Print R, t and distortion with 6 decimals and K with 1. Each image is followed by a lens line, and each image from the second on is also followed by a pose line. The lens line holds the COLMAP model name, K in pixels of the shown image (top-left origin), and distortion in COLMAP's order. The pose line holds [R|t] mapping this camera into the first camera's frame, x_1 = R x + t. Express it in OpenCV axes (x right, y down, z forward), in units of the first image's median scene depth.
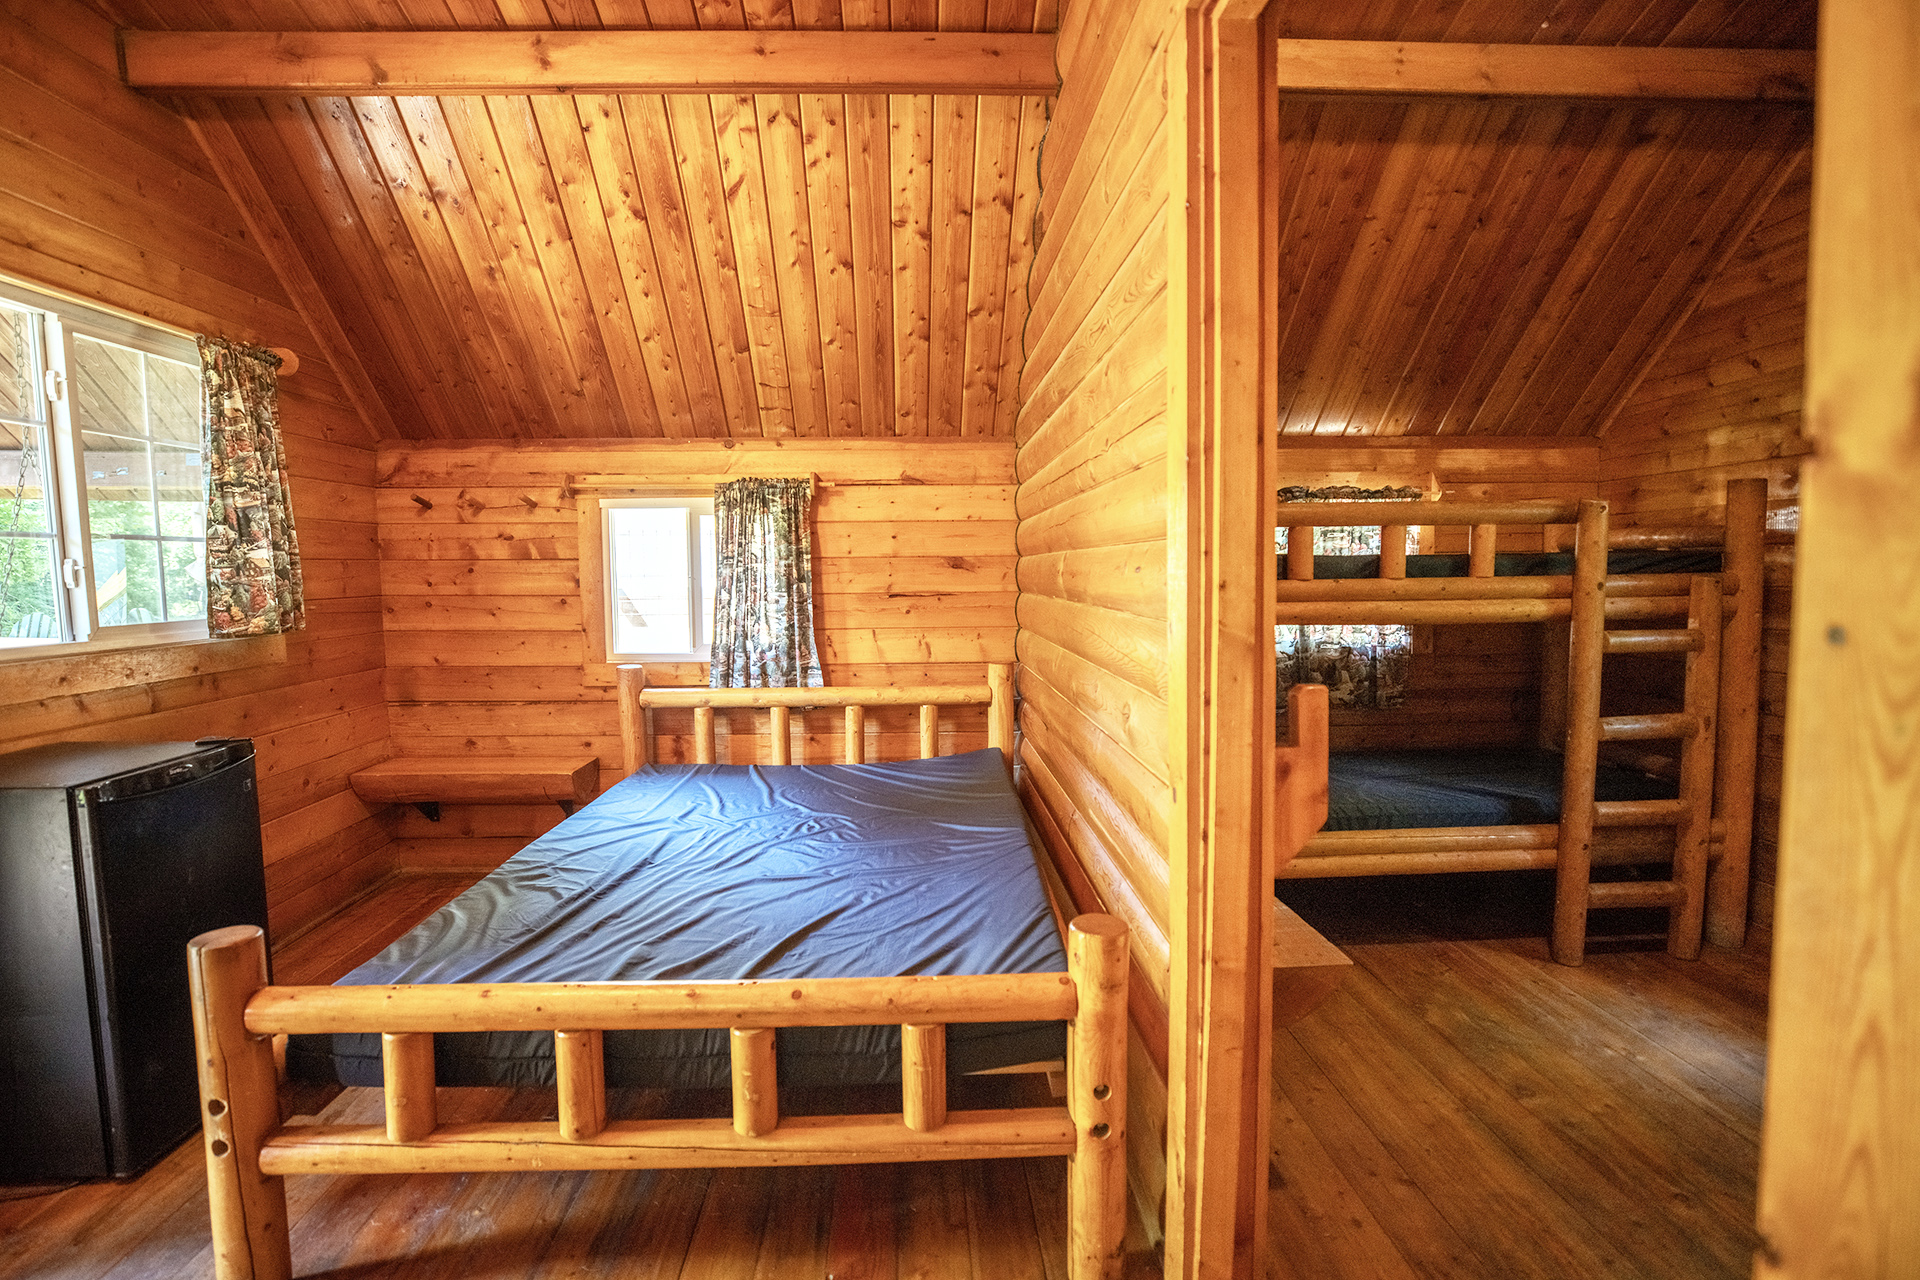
lens RADIAL K [[884.2, 0, 946.6], [0, 884.2, 639.9], [0, 0, 1]] dist [-0.041681, 0.012081]
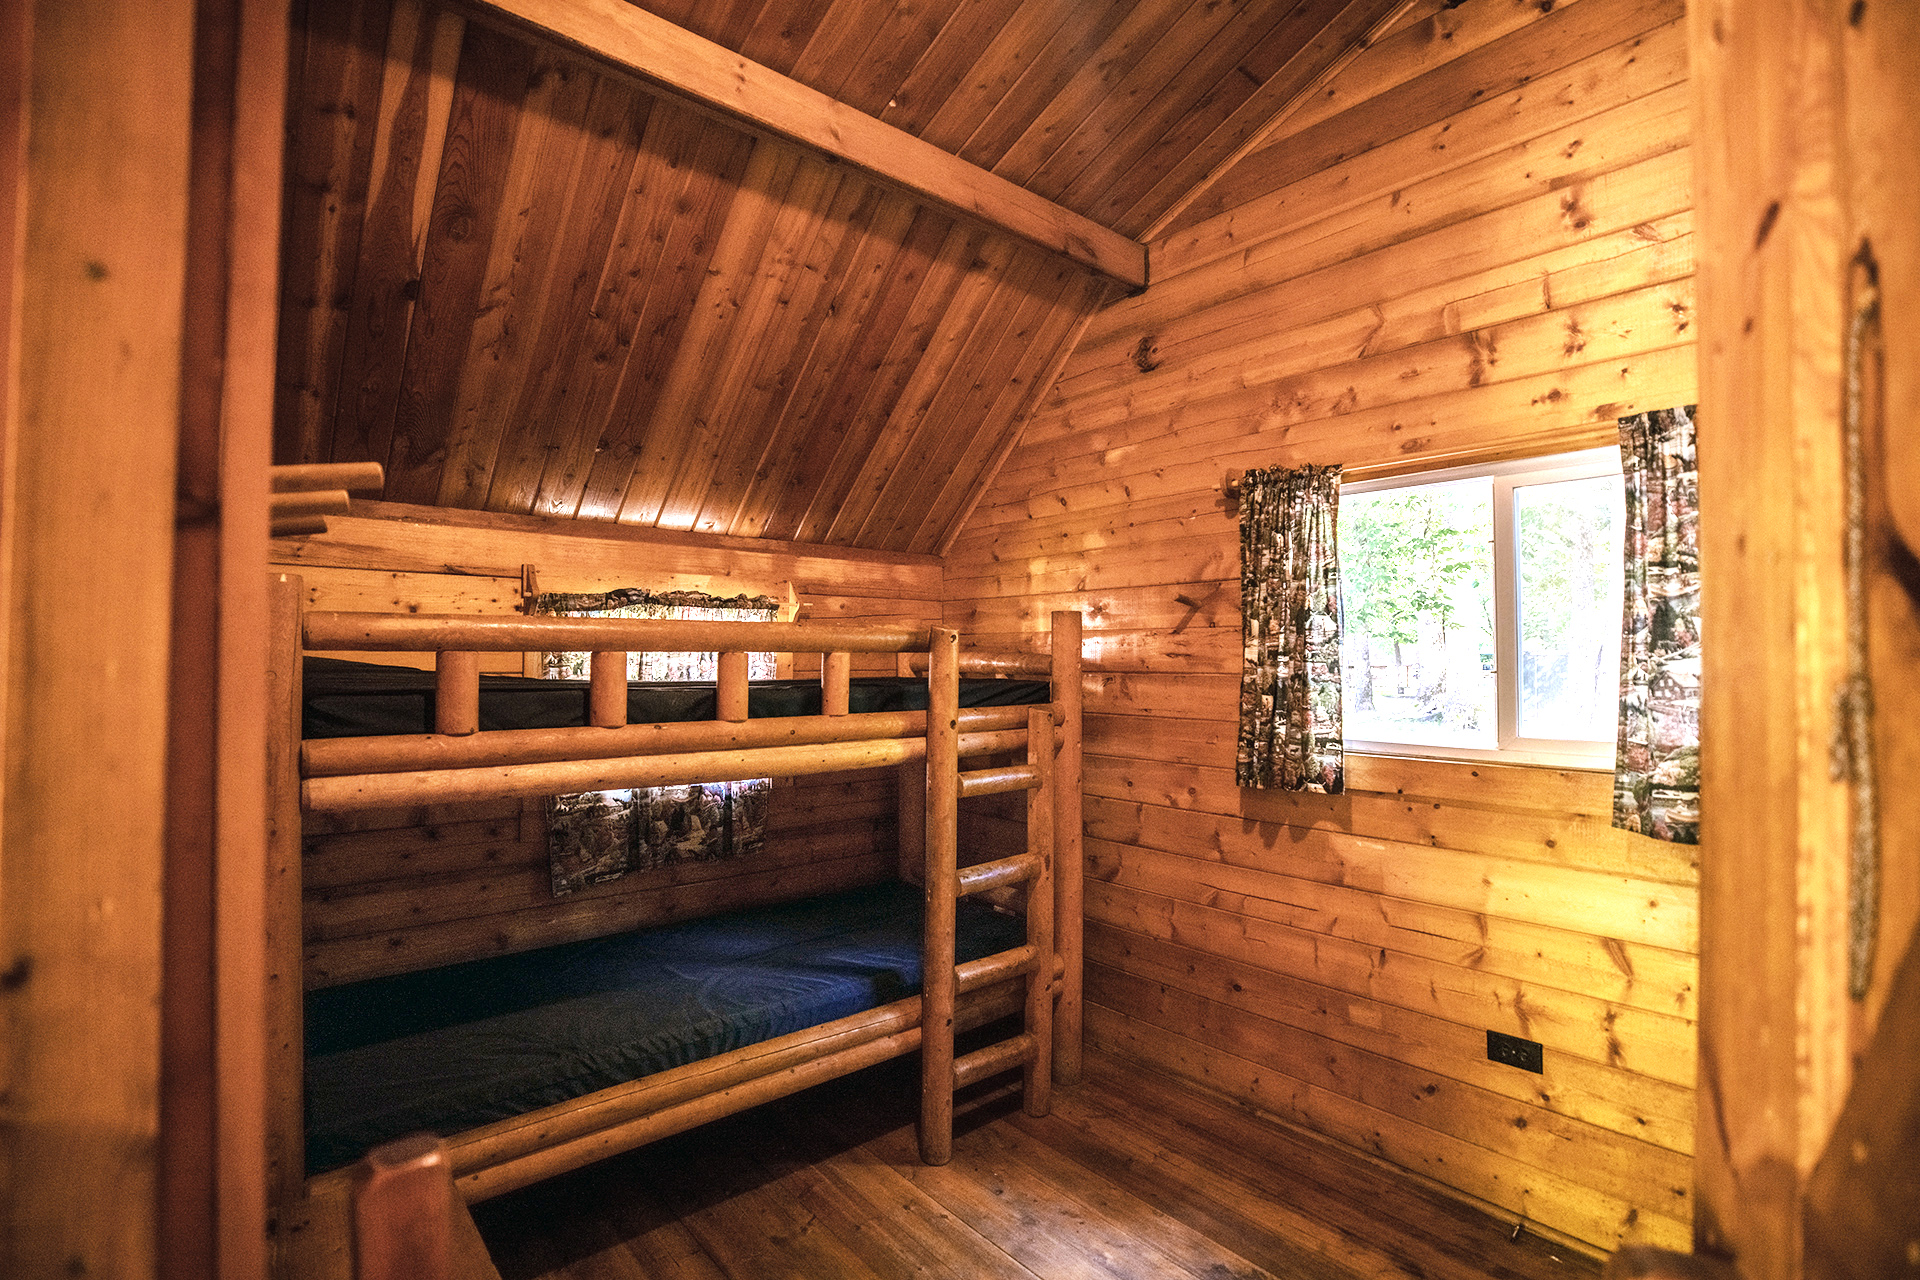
lens RADIAL K [[884.2, 0, 946.6], [0, 884.2, 639.9], [0, 0, 1]] dist [-0.041681, 0.012081]
pose [[0.791416, 0.029012, 0.610589, 0.154261], [0.029899, 0.995840, -0.086071, -0.057405], [-0.610546, 0.086374, 0.787257, 0.226997]]
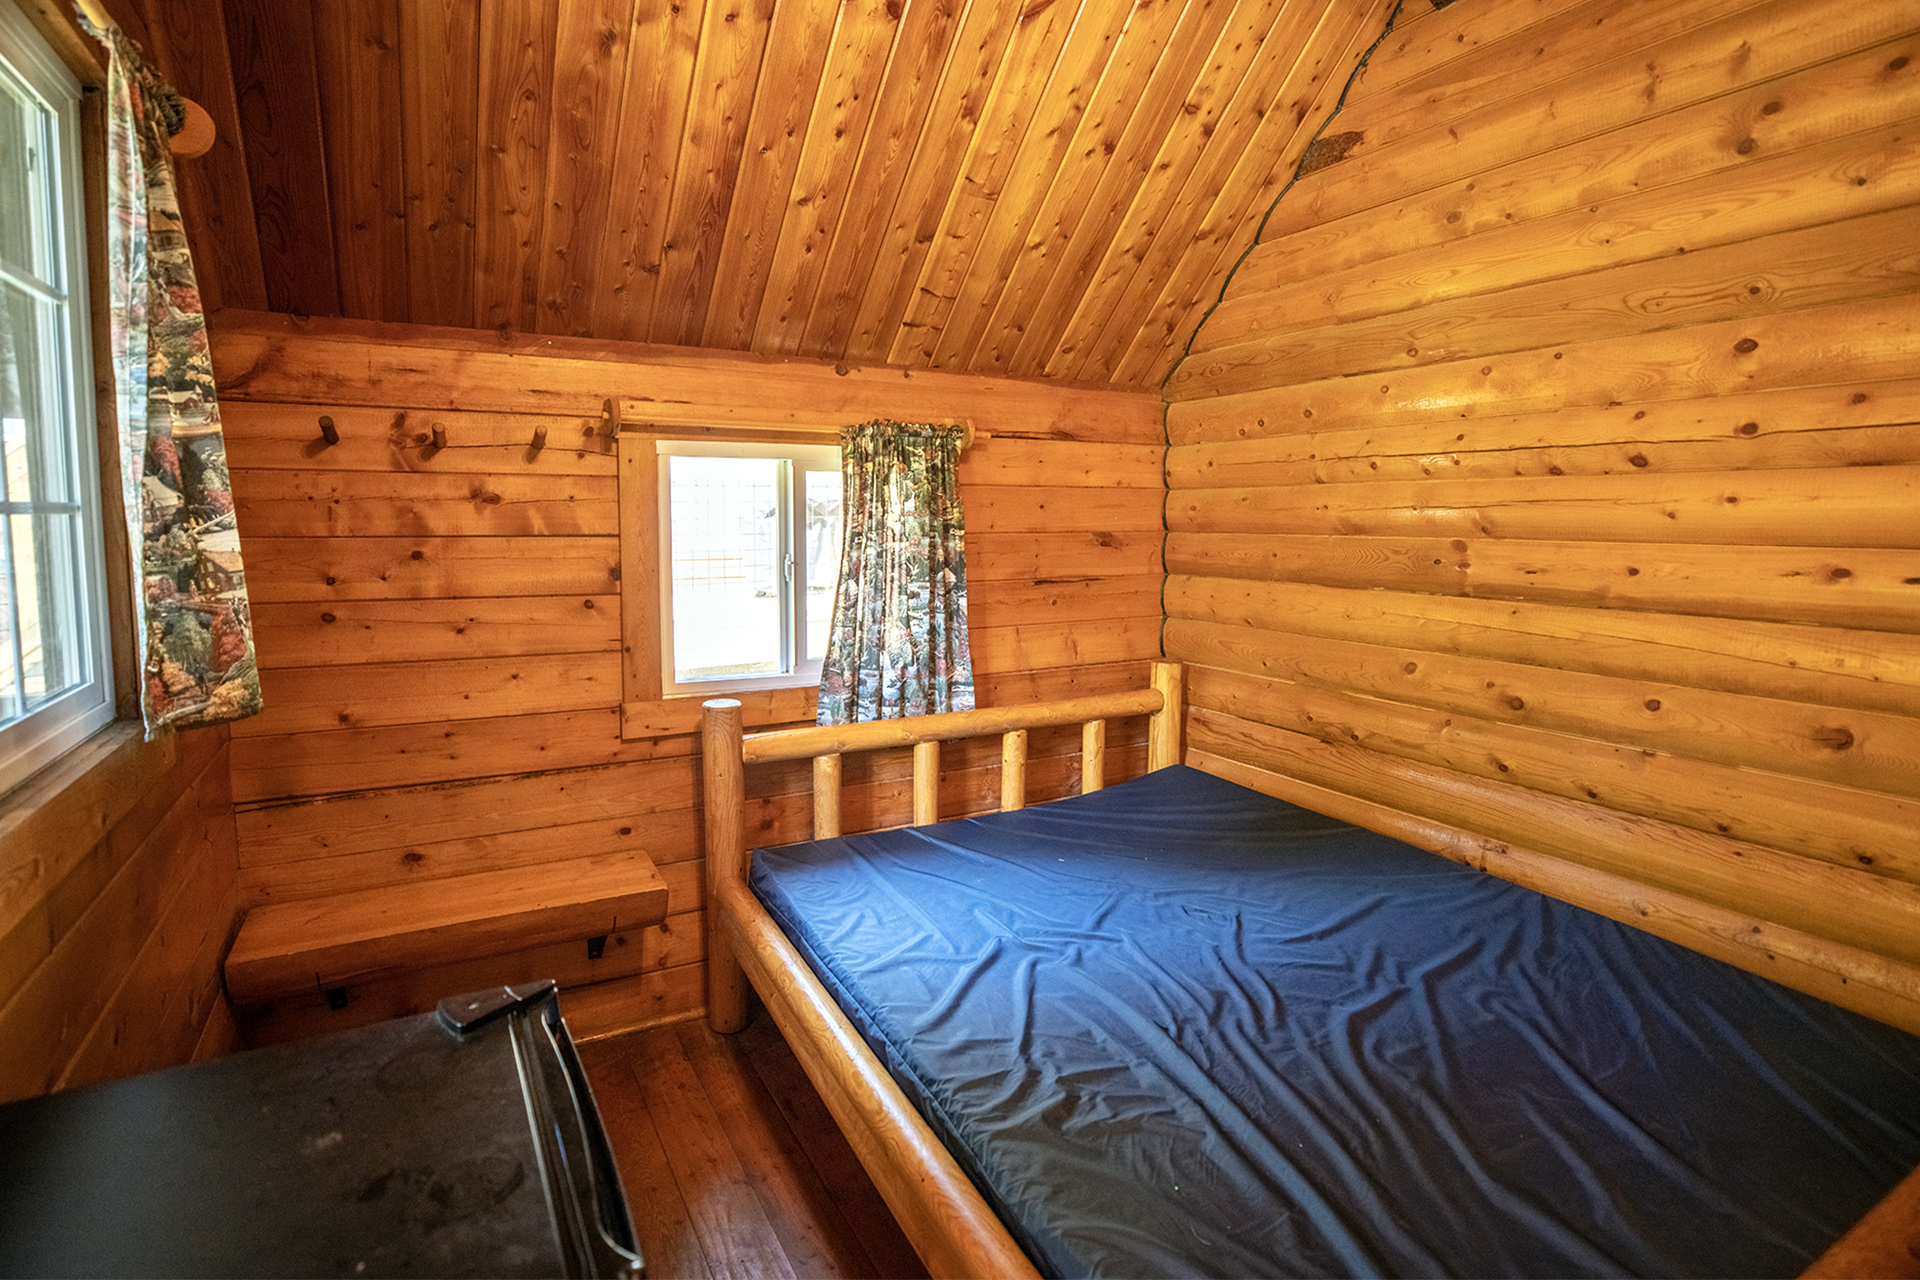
lens RADIAL K [[956.2, 0, 962.9], [0, 956.2, 582.8], [0, 0, 1]] dist [-0.045815, 0.017207]
pose [[0.887476, -0.023692, 0.460244, -0.549592], [0.028682, 0.999581, -0.003851, -0.052516], [-0.459960, 0.016618, 0.887784, 0.315188]]
